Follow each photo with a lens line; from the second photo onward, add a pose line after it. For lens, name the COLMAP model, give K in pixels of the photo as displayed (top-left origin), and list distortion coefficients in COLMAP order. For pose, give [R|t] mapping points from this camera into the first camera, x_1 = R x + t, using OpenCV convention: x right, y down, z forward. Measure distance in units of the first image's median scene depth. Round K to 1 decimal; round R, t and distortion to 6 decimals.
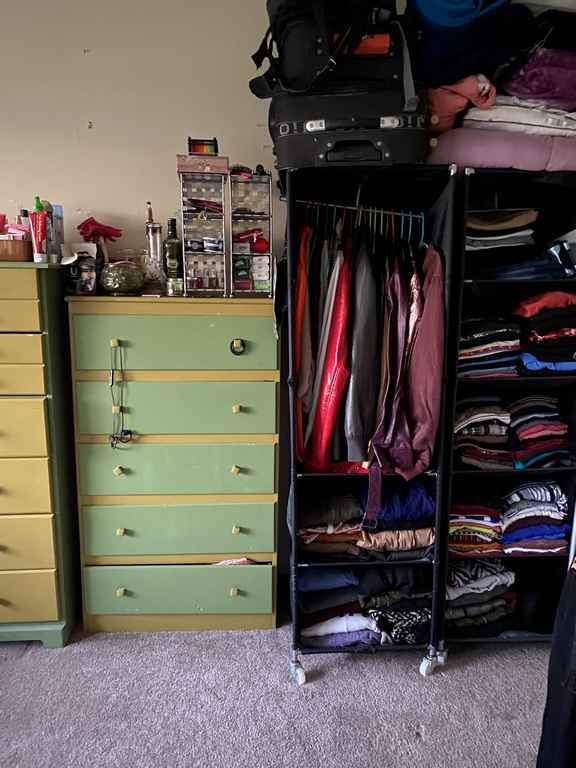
lens RADIAL K [[590.3, 0, 287.9], [0, 590.3, 385.4], [0, 0, 1]] dist [0.084190, -0.059491]
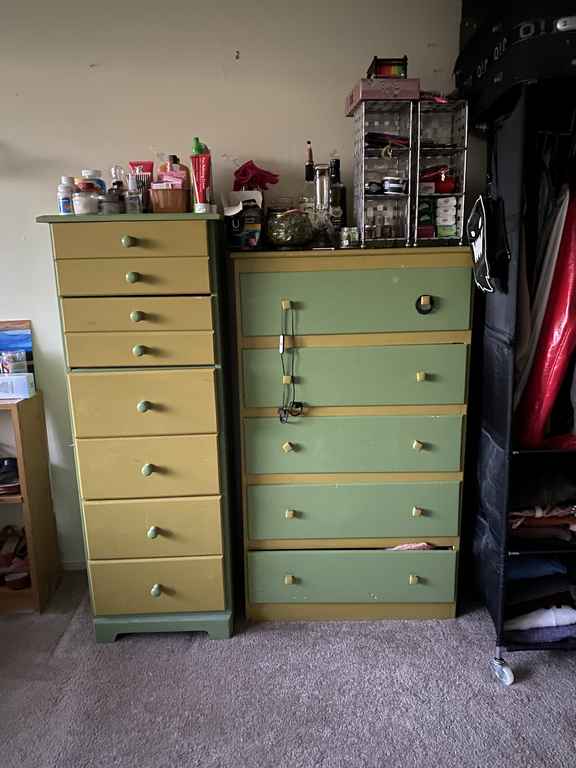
lens RADIAL K [[590.3, 0, 288.1], [0, 590.3, 380.0], [0, 0, 1]] dist [0.084190, -0.059491]
pose [[0.999053, -0.020350, -0.038460, -0.252462], [0.022261, 0.998505, 0.049930, -0.002859], [0.037386, -0.050738, 0.998012, 0.117372]]
